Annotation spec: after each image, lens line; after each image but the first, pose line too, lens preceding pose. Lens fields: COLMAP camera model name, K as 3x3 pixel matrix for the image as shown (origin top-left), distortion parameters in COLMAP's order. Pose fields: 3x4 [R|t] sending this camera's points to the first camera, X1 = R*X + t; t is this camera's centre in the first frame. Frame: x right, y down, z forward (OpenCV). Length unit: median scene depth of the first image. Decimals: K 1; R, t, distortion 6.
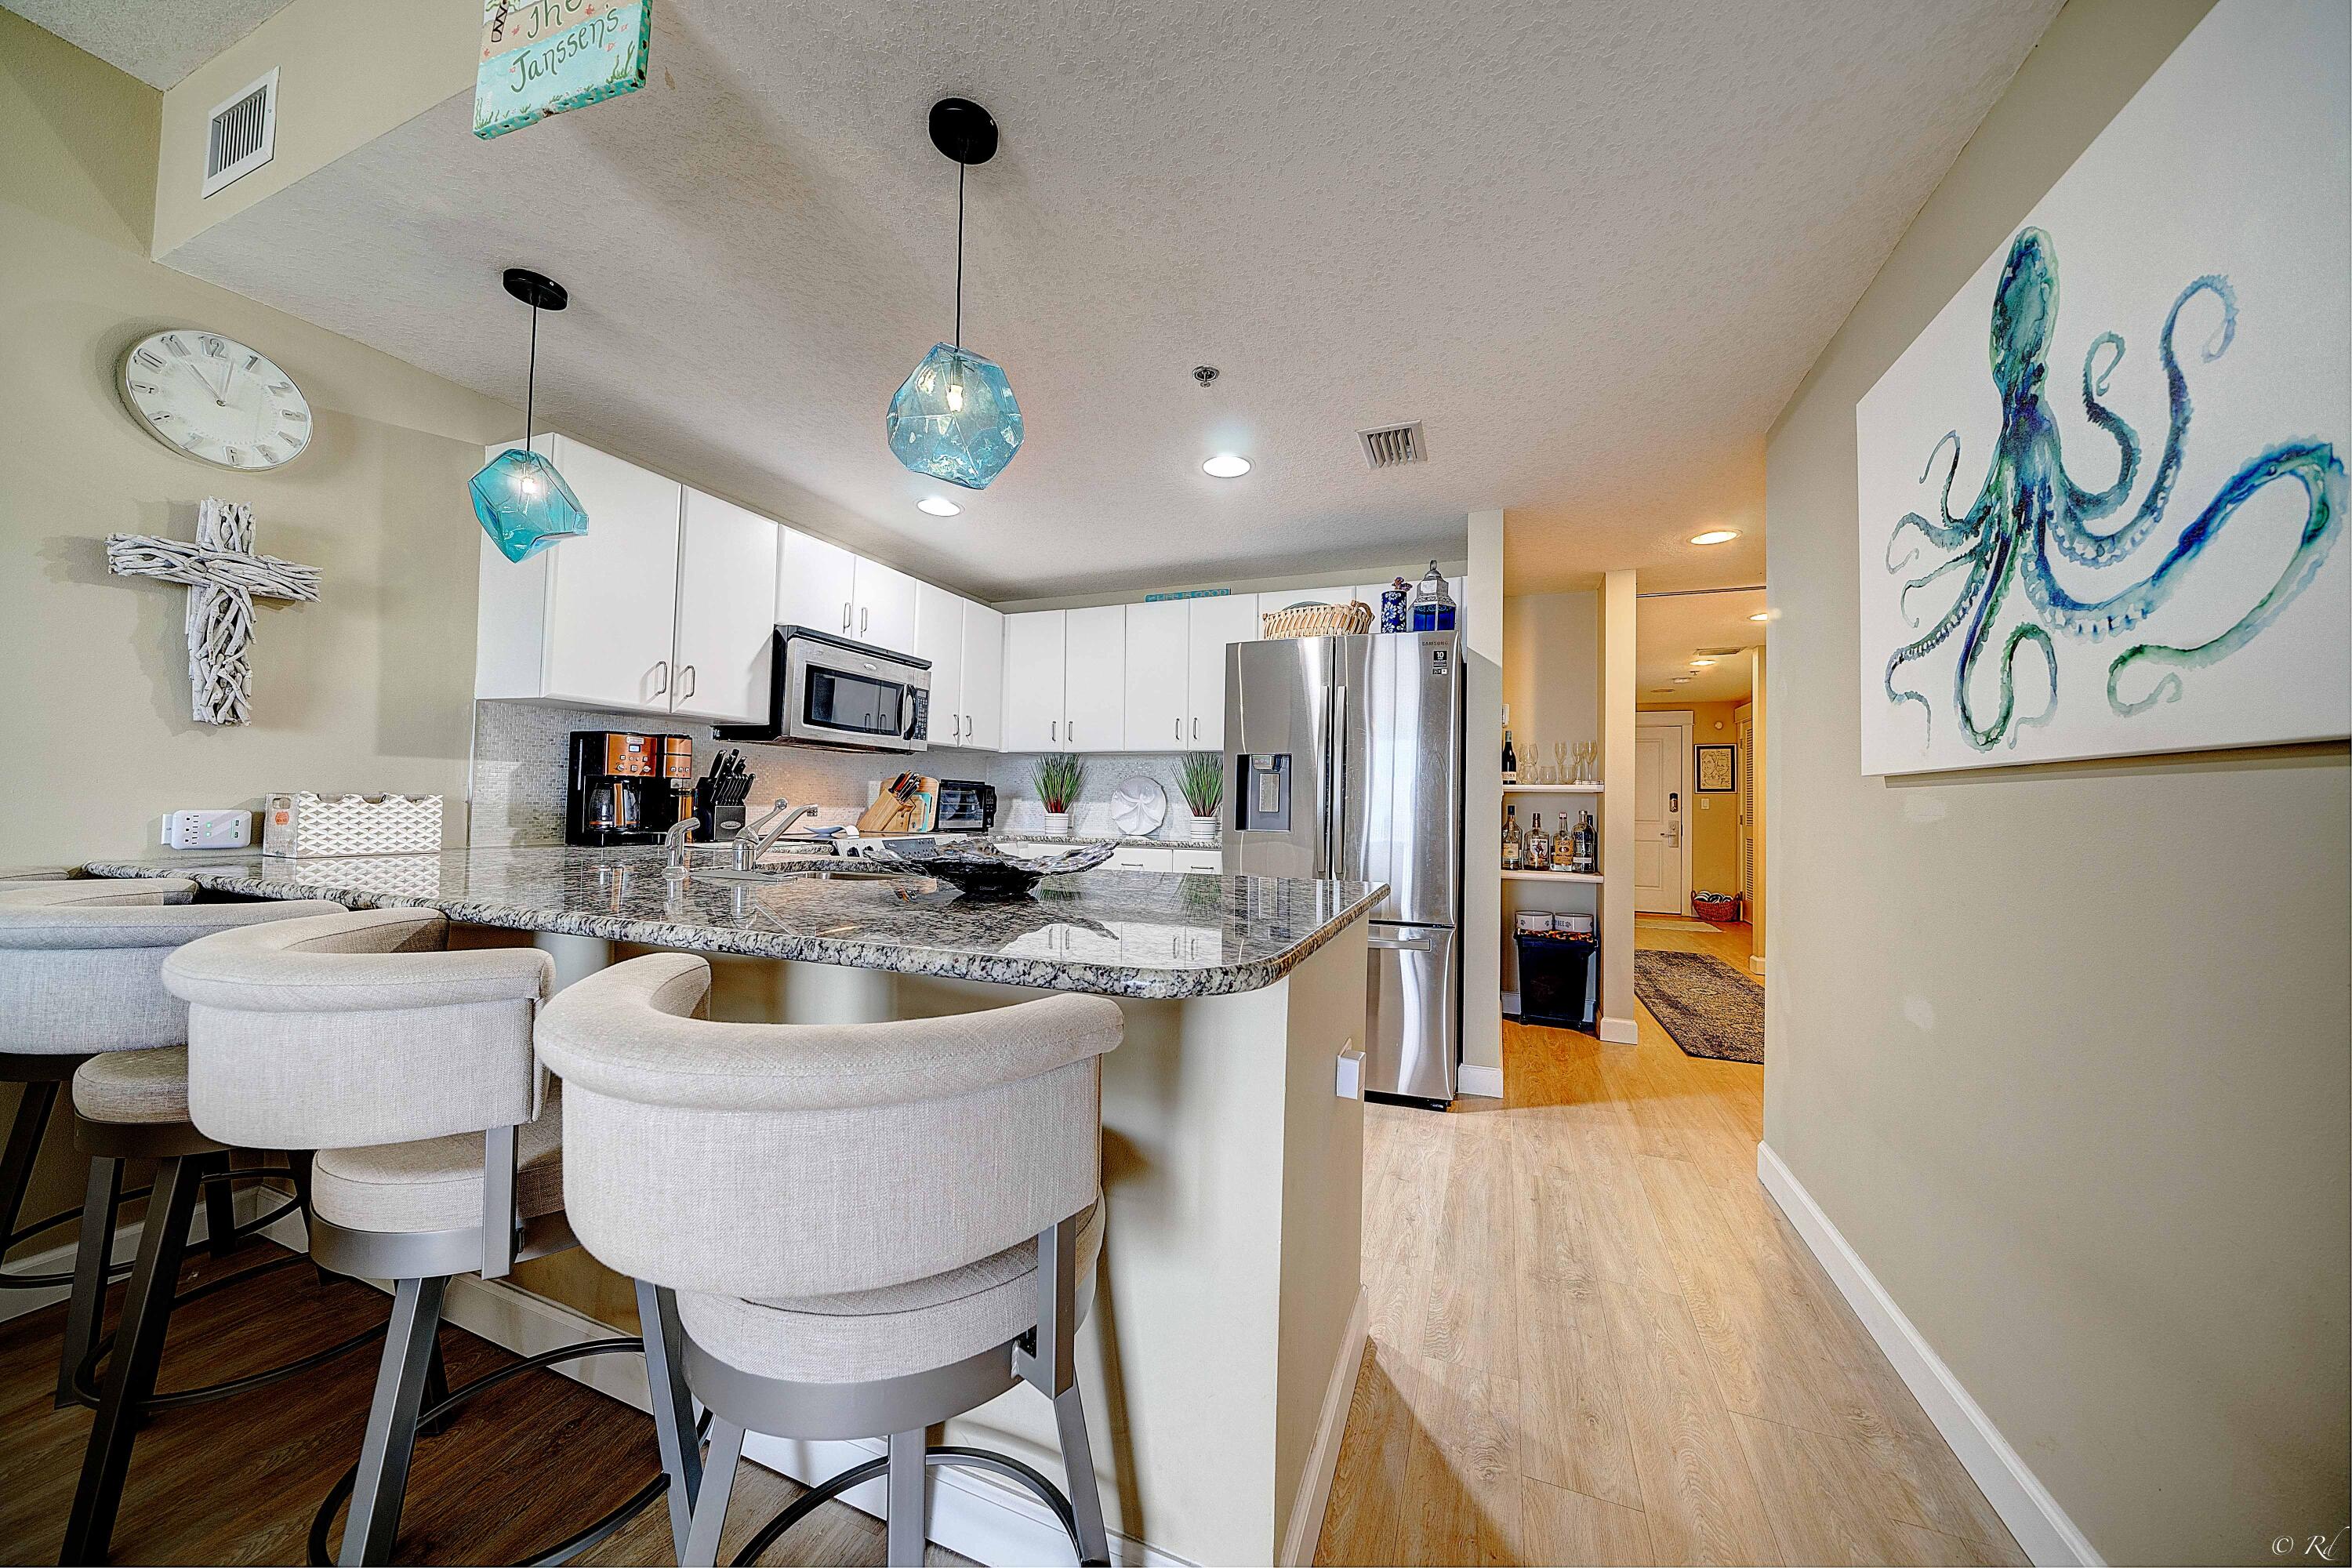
lens RADIAL K [[801.3, 0, 1172.5], [0, 801.3, 784.8], [0, 0, 1]] dist [-0.007635, 0.000541]
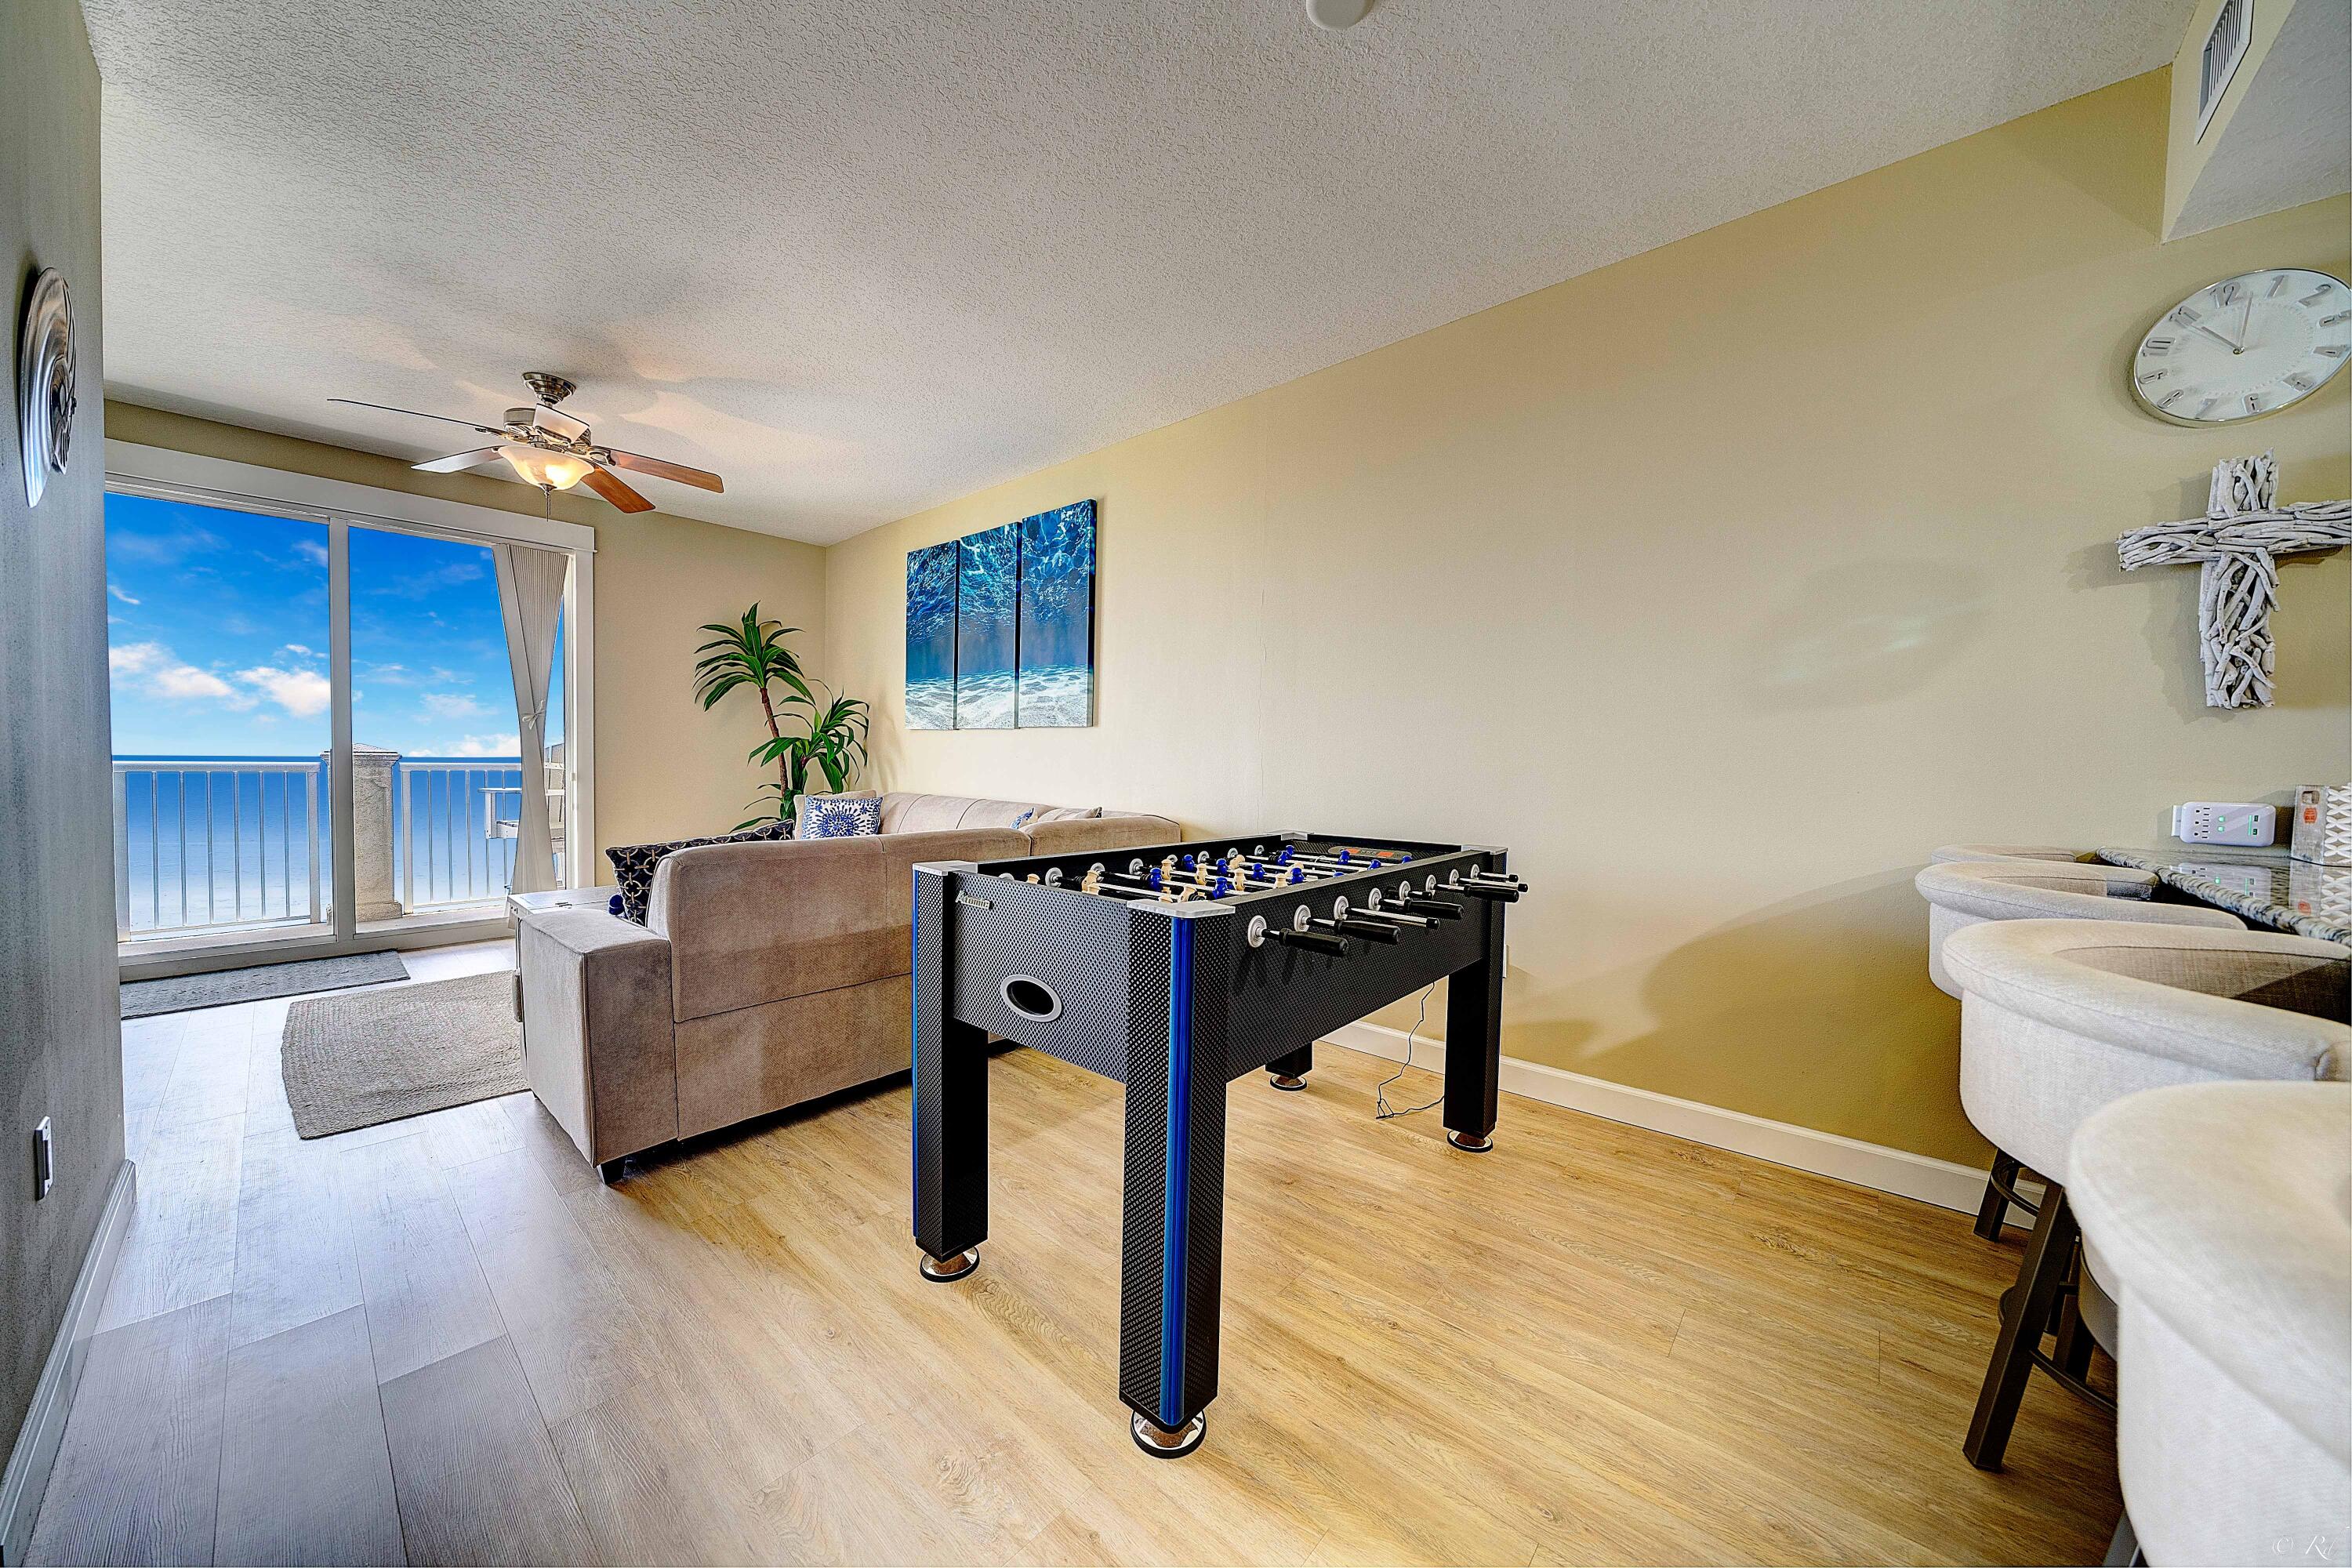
lens RADIAL K [[801.3, 0, 1176.3], [0, 801.3, 787.4], [0, 0, 1]] dist [-0.007635, 0.000541]
pose [[-0.330830, 0.007452, -0.943661, 0.027691], [0.000109, 0.999969, 0.007859, 0.003828], [0.943690, 0.002497, -0.330821, 0.092813]]
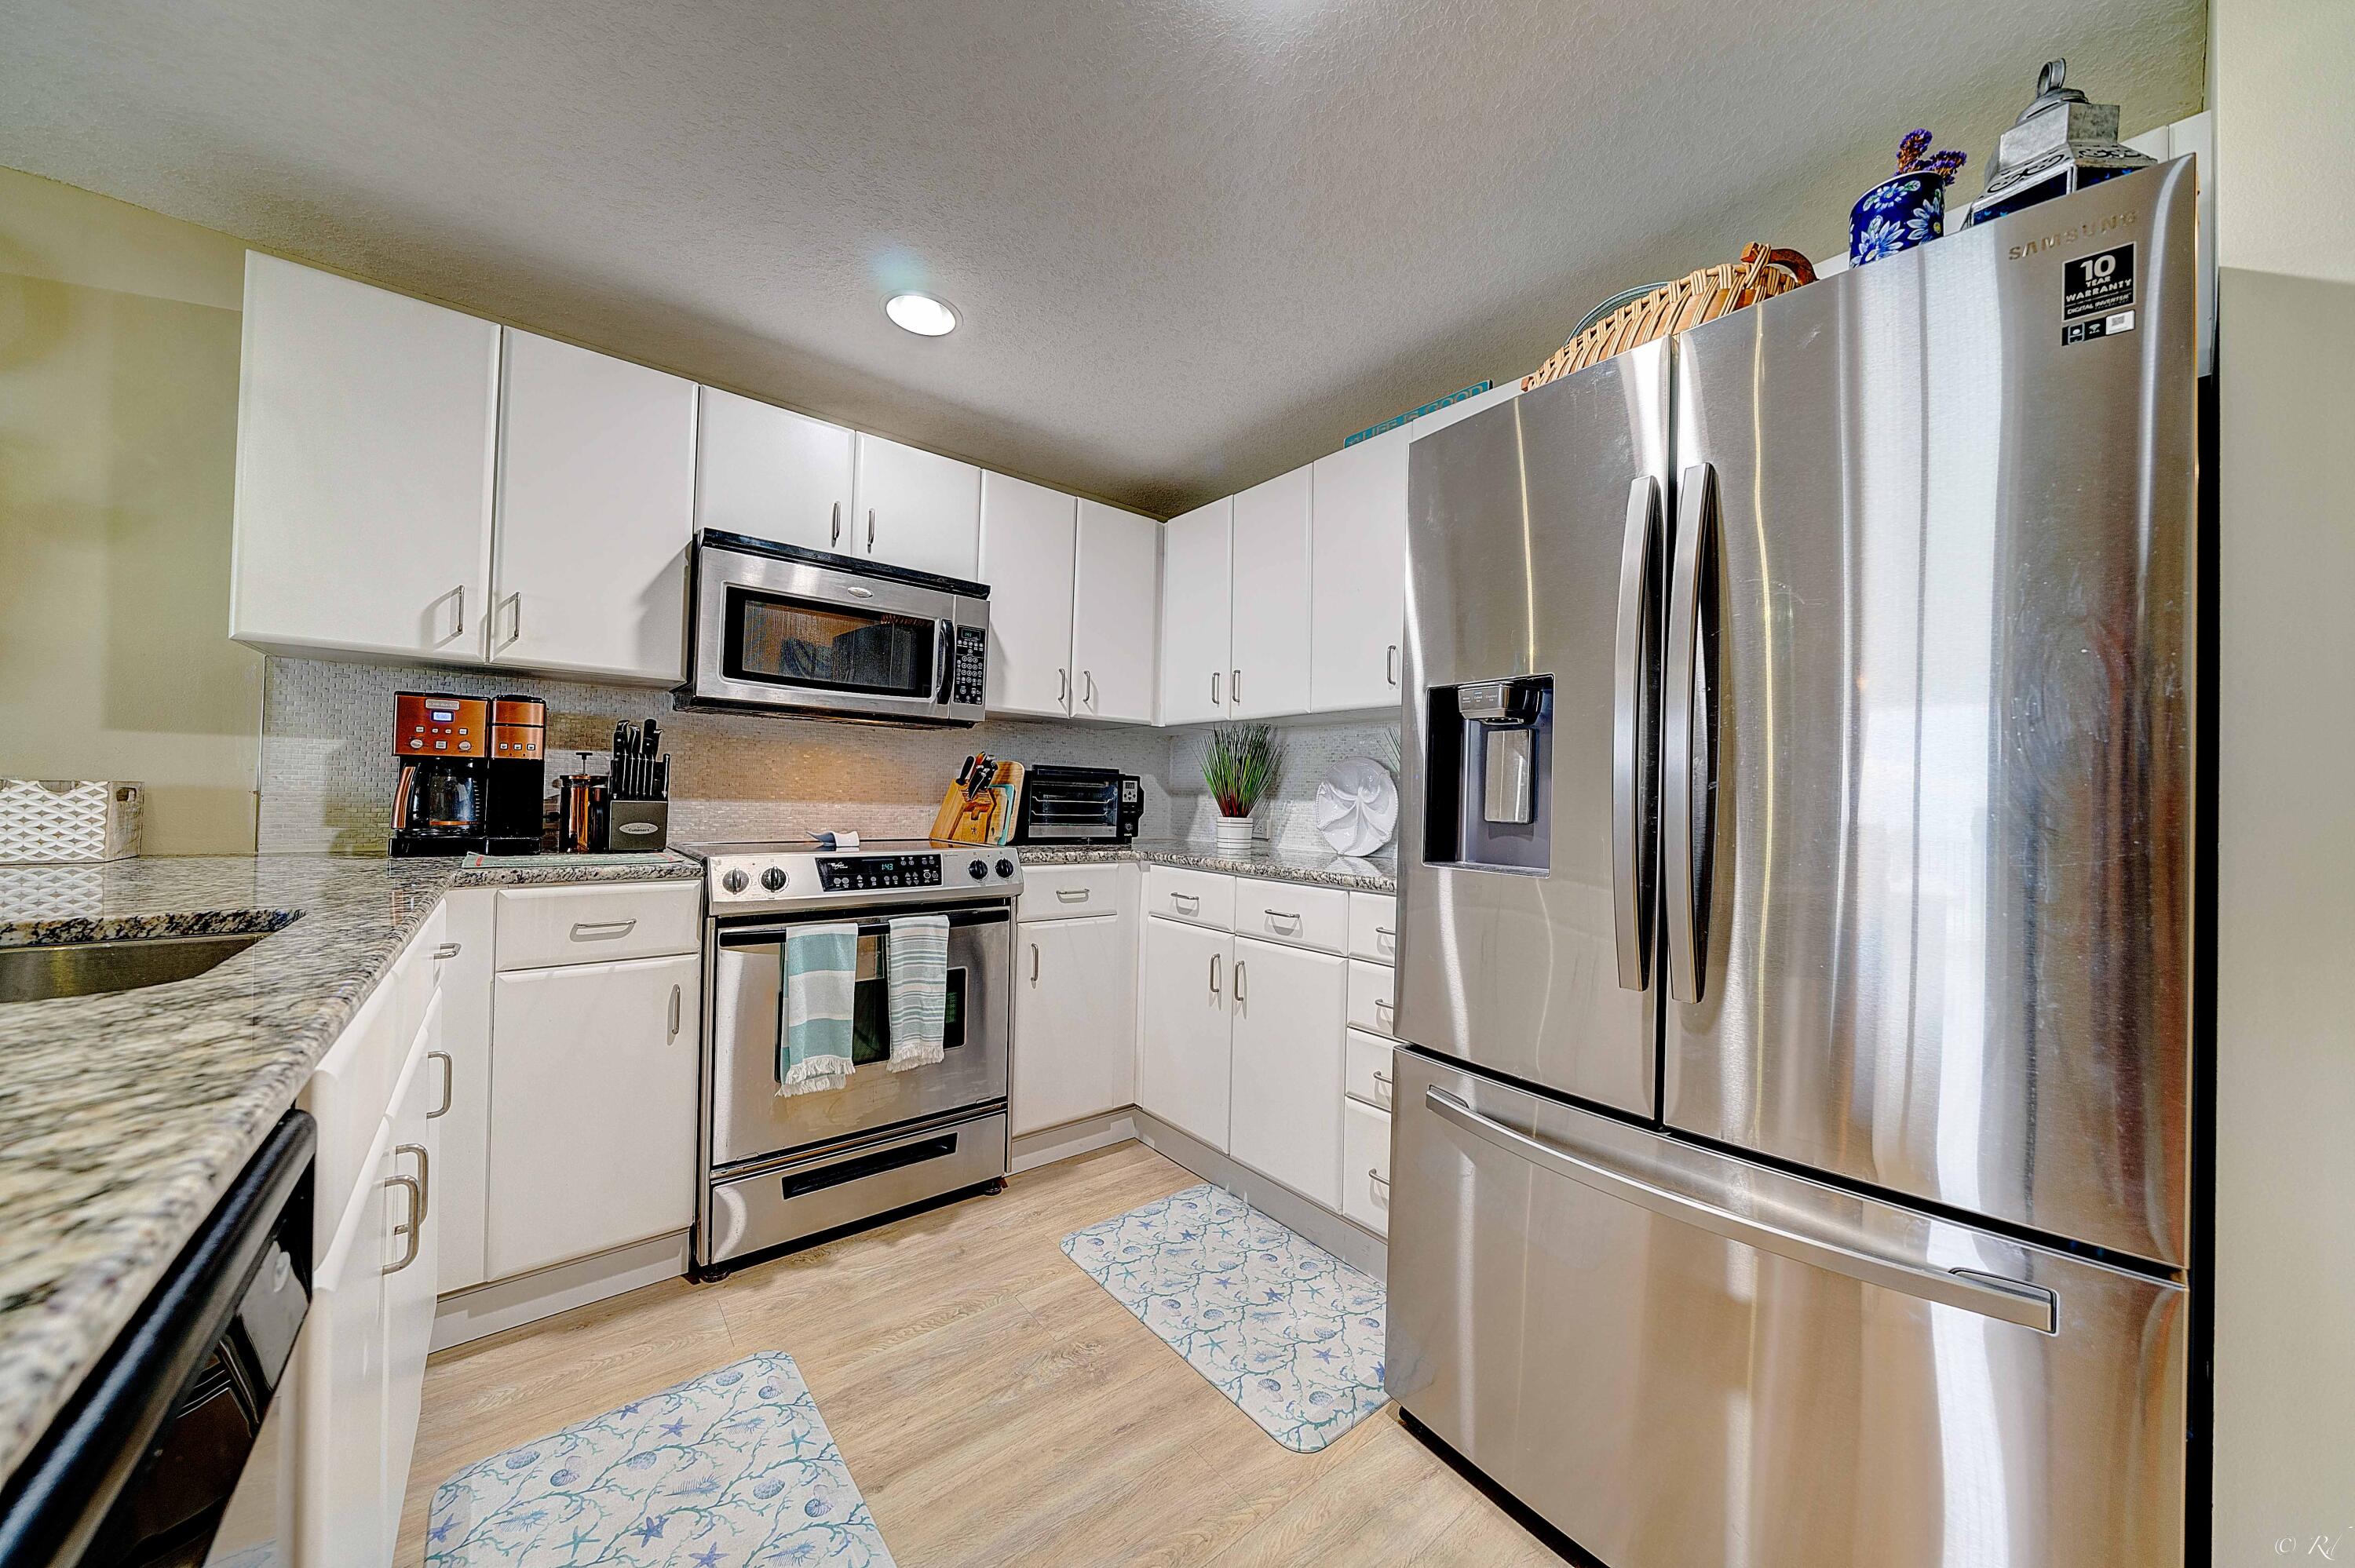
lens RADIAL K [[802.2, 0, 1174.9], [0, 802.2, 783.8], [0, 0, 1]] dist [-0.007635, 0.000541]
pose [[0.875293, -0.005981, -0.483556, 0.170241], [0.004743, 0.999982, -0.003783, 0.014578], [0.483570, 0.001017, 0.875305, 0.554767]]
